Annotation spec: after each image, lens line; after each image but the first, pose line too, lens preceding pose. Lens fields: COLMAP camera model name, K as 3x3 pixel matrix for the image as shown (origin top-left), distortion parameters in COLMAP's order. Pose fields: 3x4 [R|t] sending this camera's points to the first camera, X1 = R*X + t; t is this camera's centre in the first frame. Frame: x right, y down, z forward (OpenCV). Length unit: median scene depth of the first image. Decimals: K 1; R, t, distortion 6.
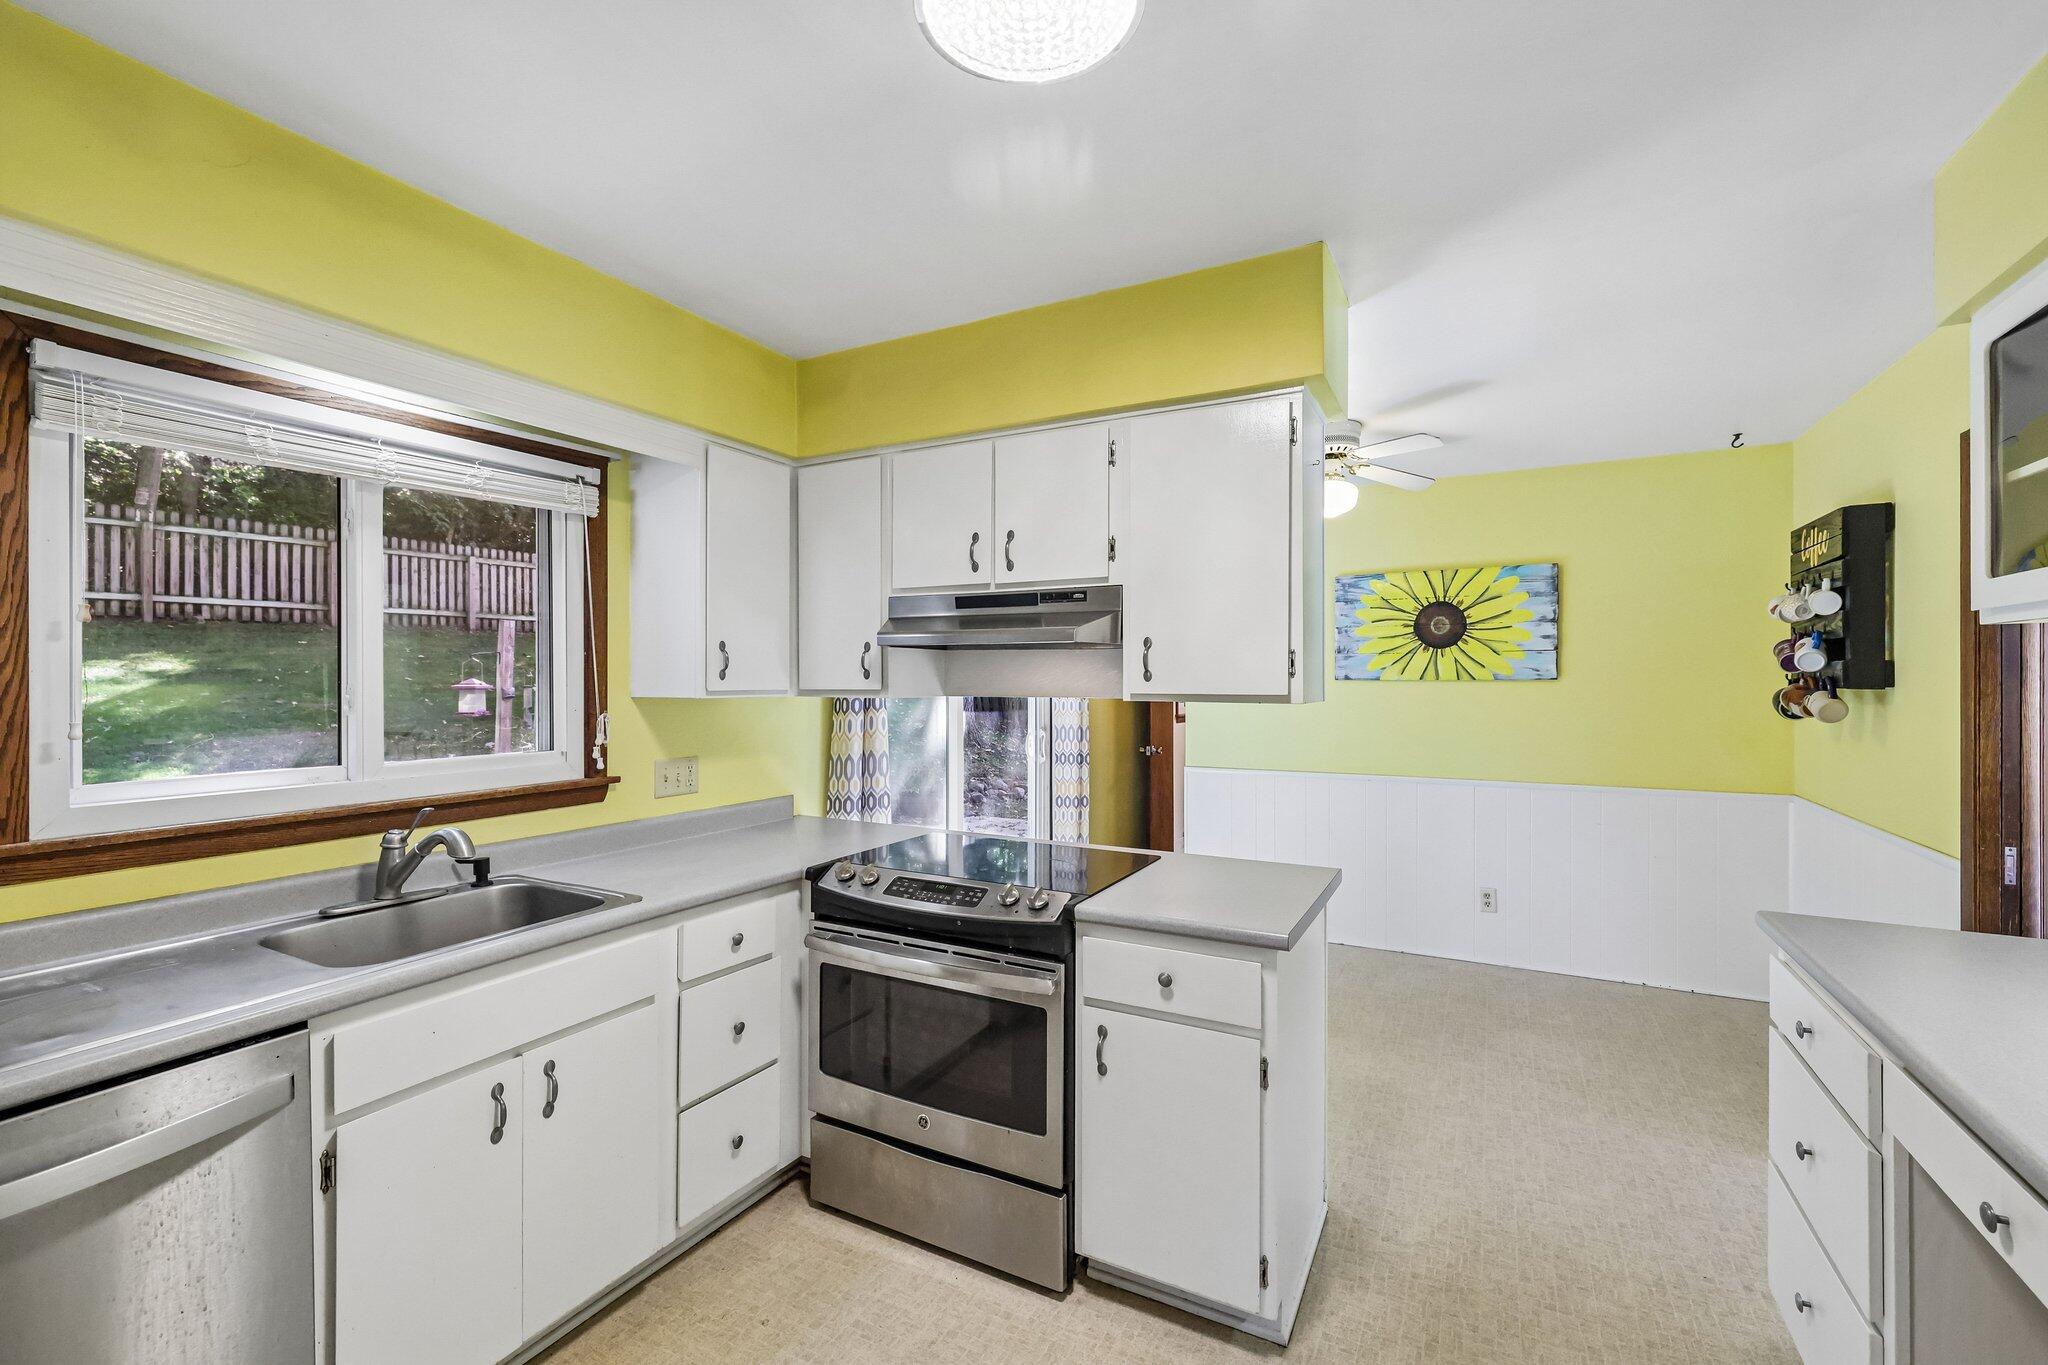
lens RADIAL K [[865.1, 0, 1021.5], [0, 865.1, 680.8], [0, 0, 1]] dist [-0.000845, 0.000949]
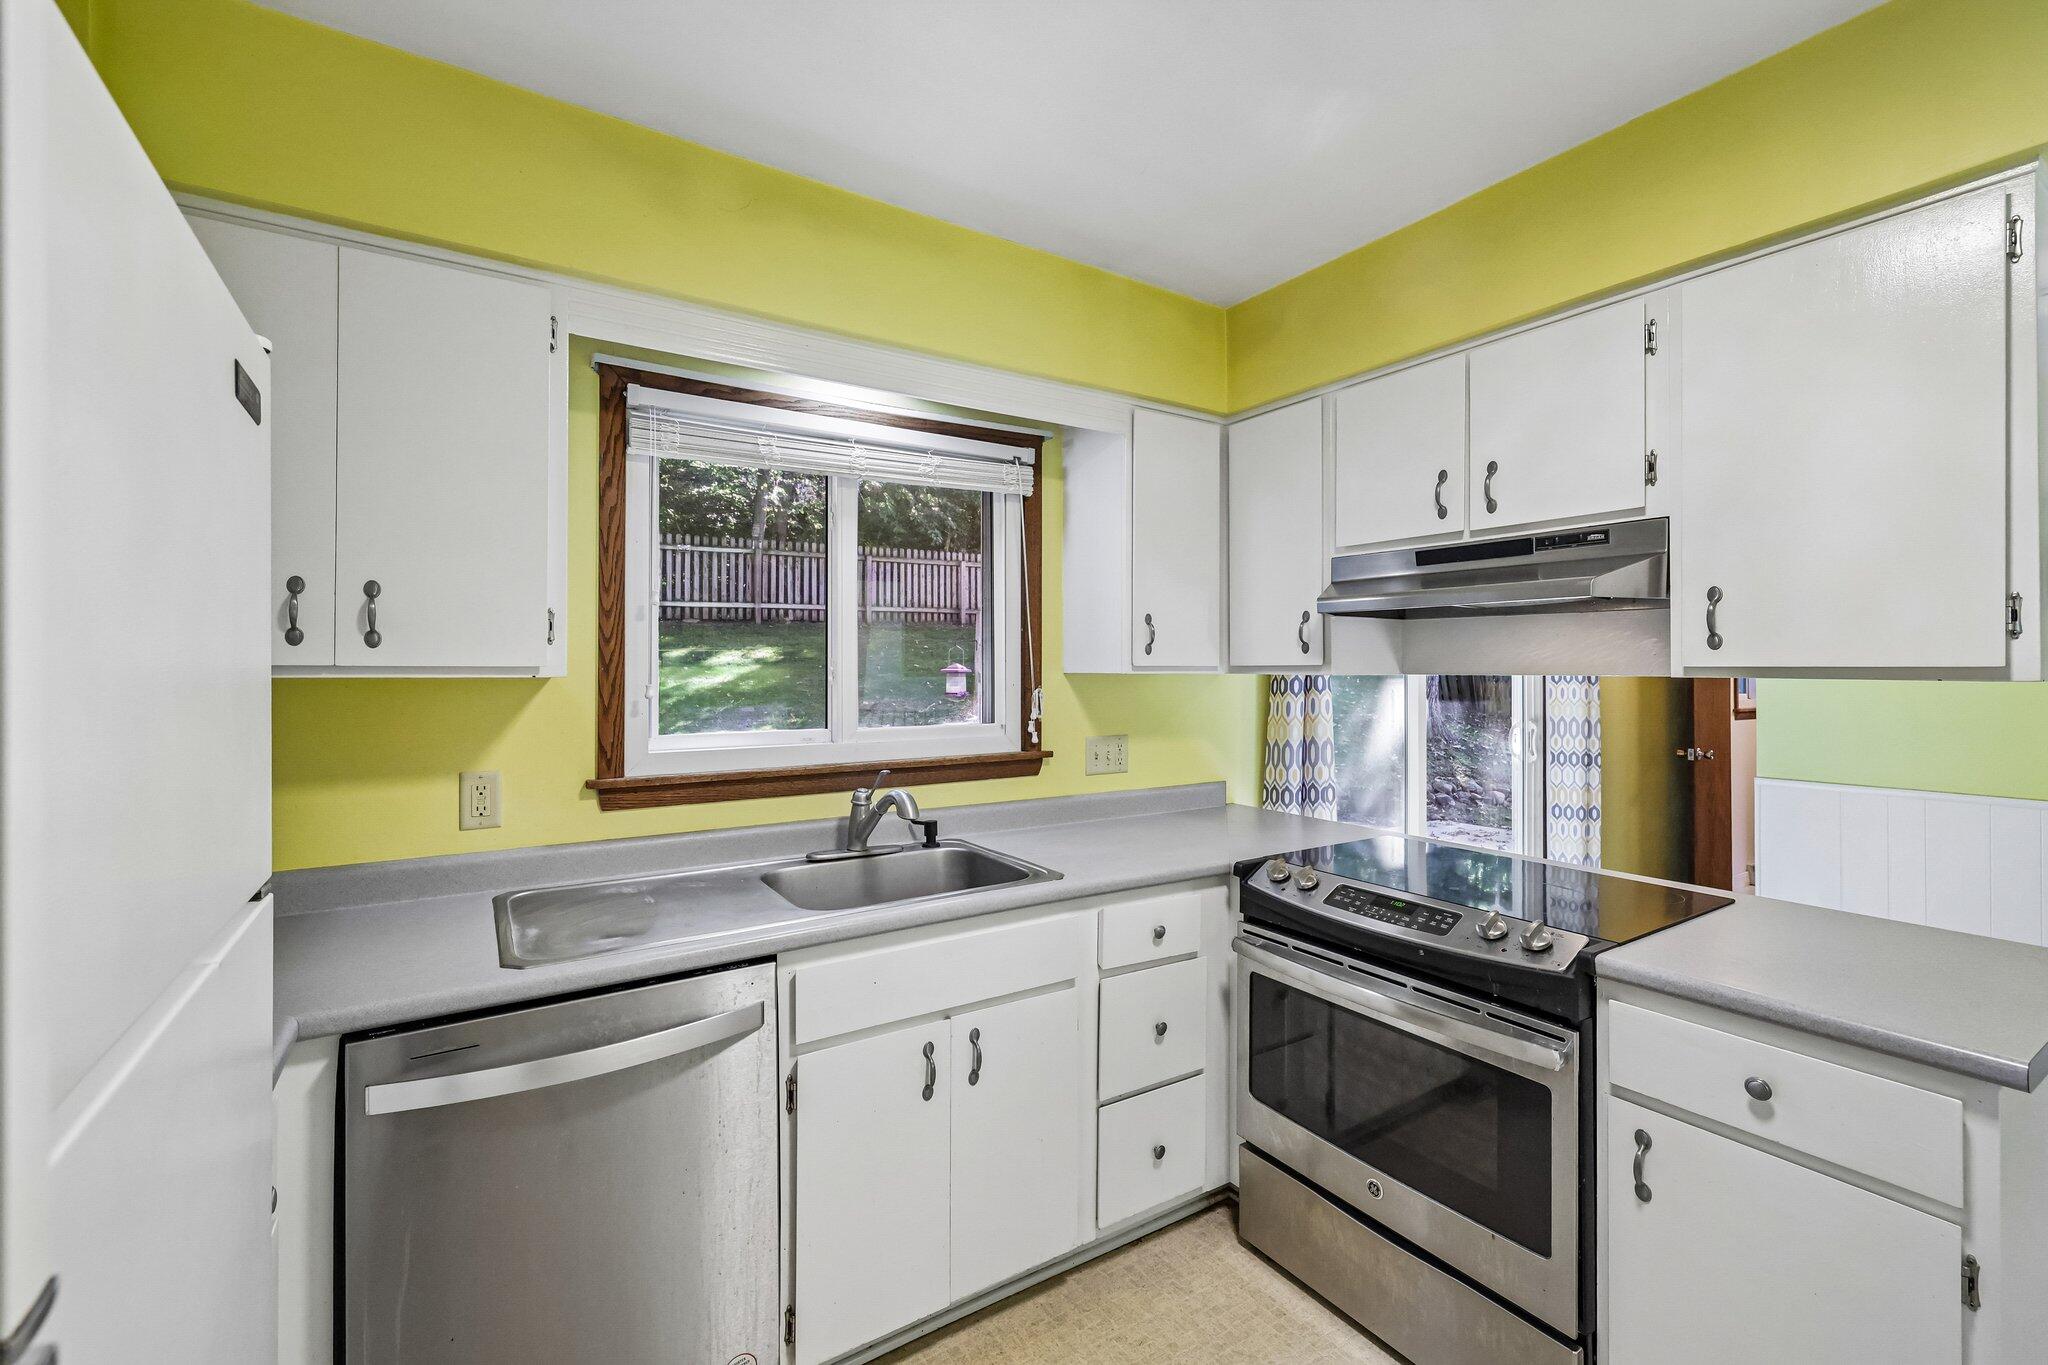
lens RADIAL K [[865.1, 0, 1027.1], [0, 865.1, 663.0], [0, 0, 1]] dist [-0.000845, 0.000949]
pose [[0.878307, -0.002336, -0.478091, -0.008015], [-0.001633, 0.999968, -0.007885, 0.016117], [0.478094, 0.007706, 0.878275, 0.101496]]
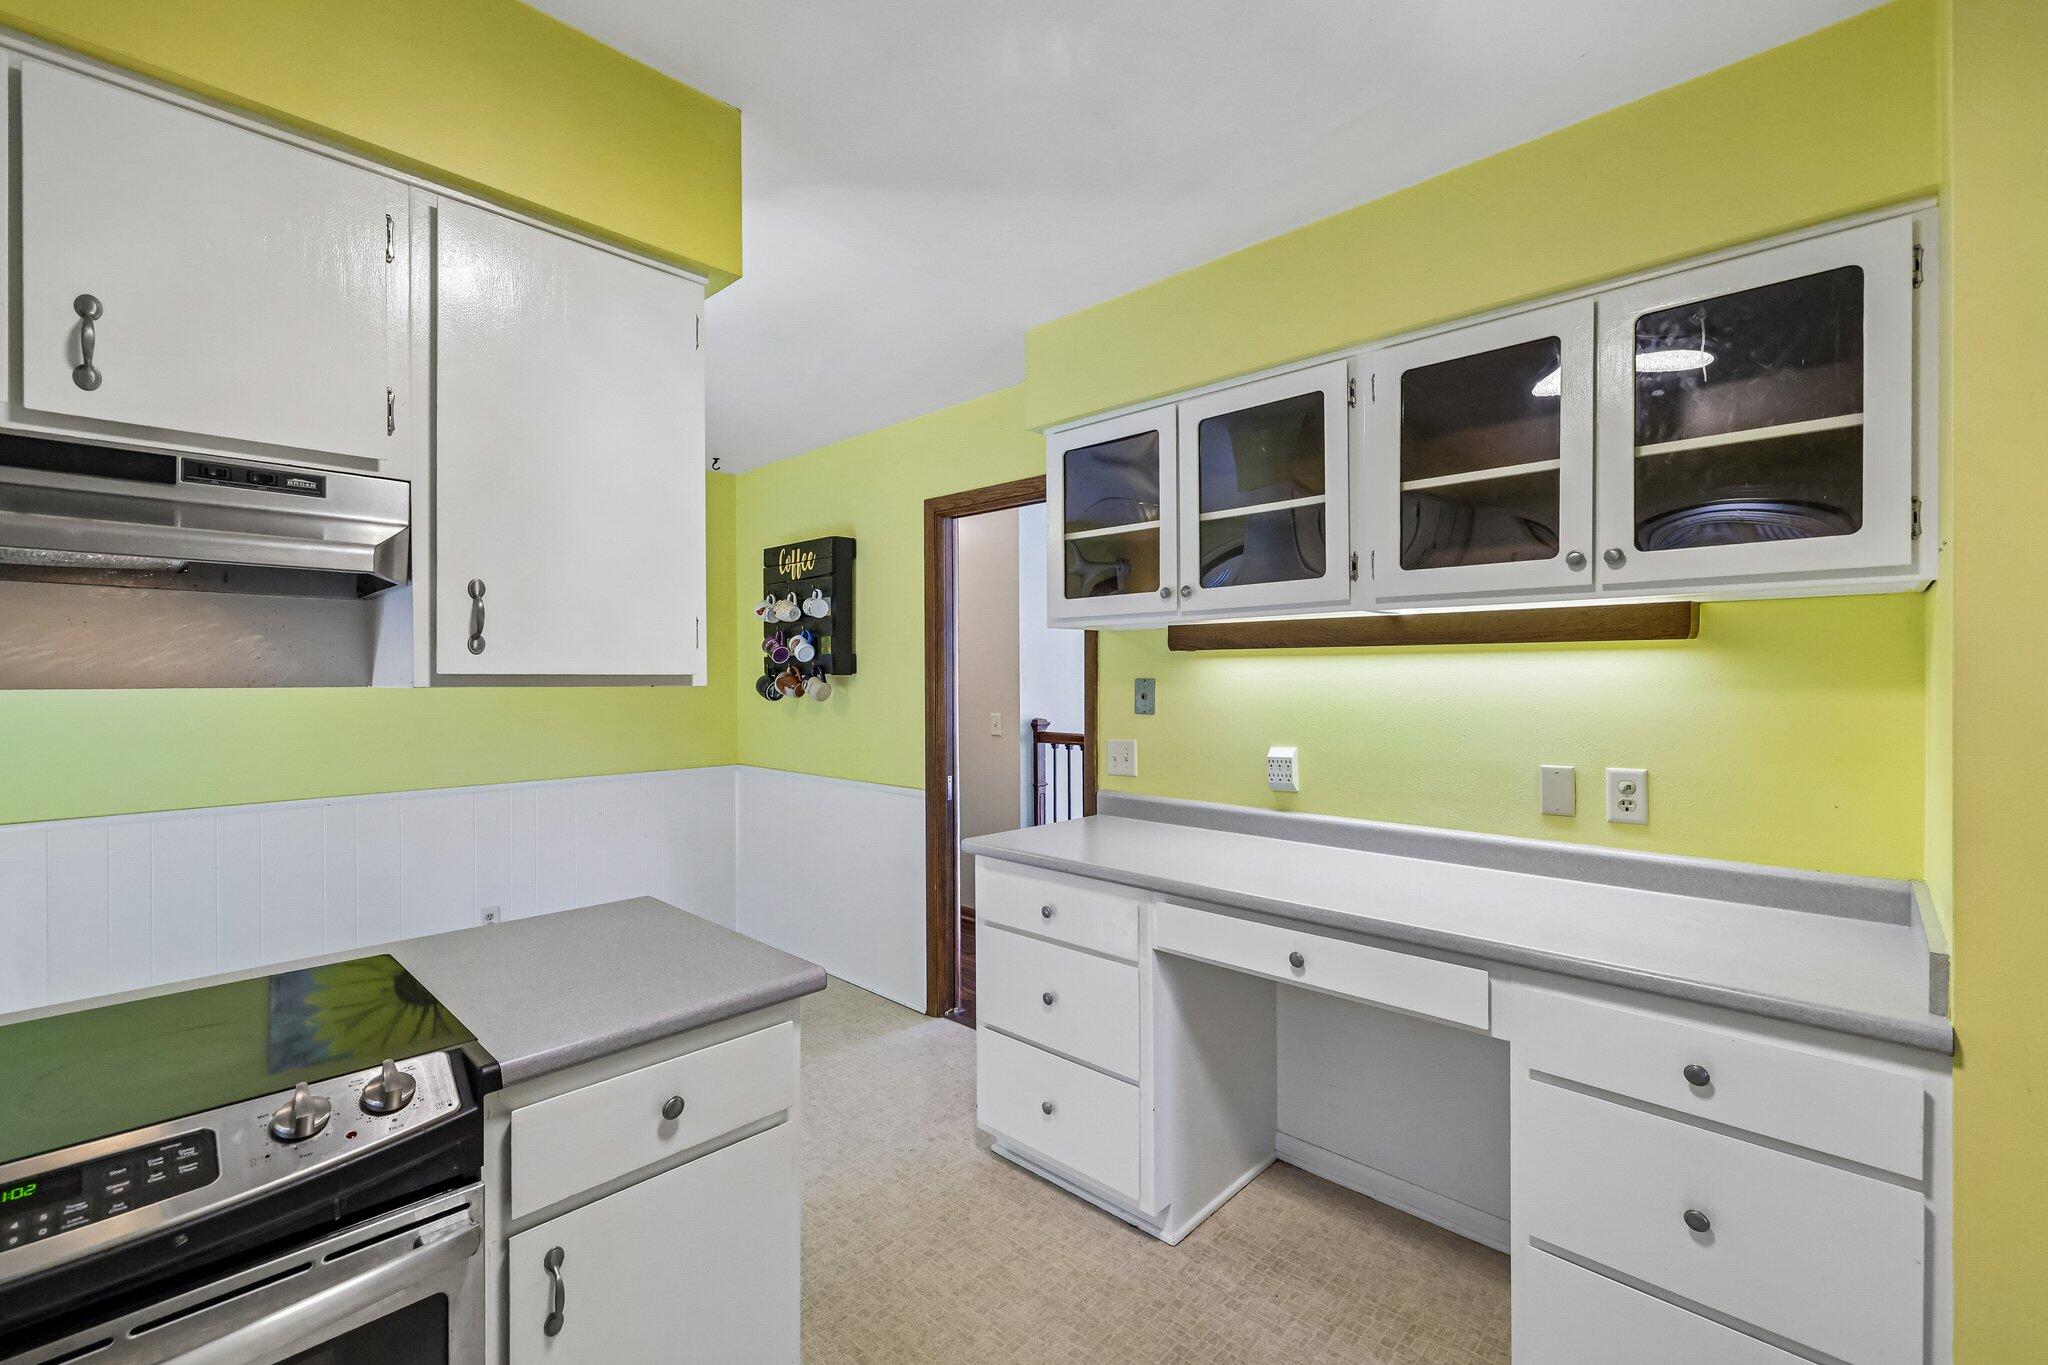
lens RADIAL K [[865.1, 0, 1041.3], [0, 865.1, 680.9], [0, 0, 1]] dist [-0.000845, 0.000949]
pose [[0.275922, -0.007239, 0.961153, -0.283731], [0.004105, 0.999971, 0.006353, 0.015417], [-0.961171, 0.002193, 0.275943, 0.412208]]
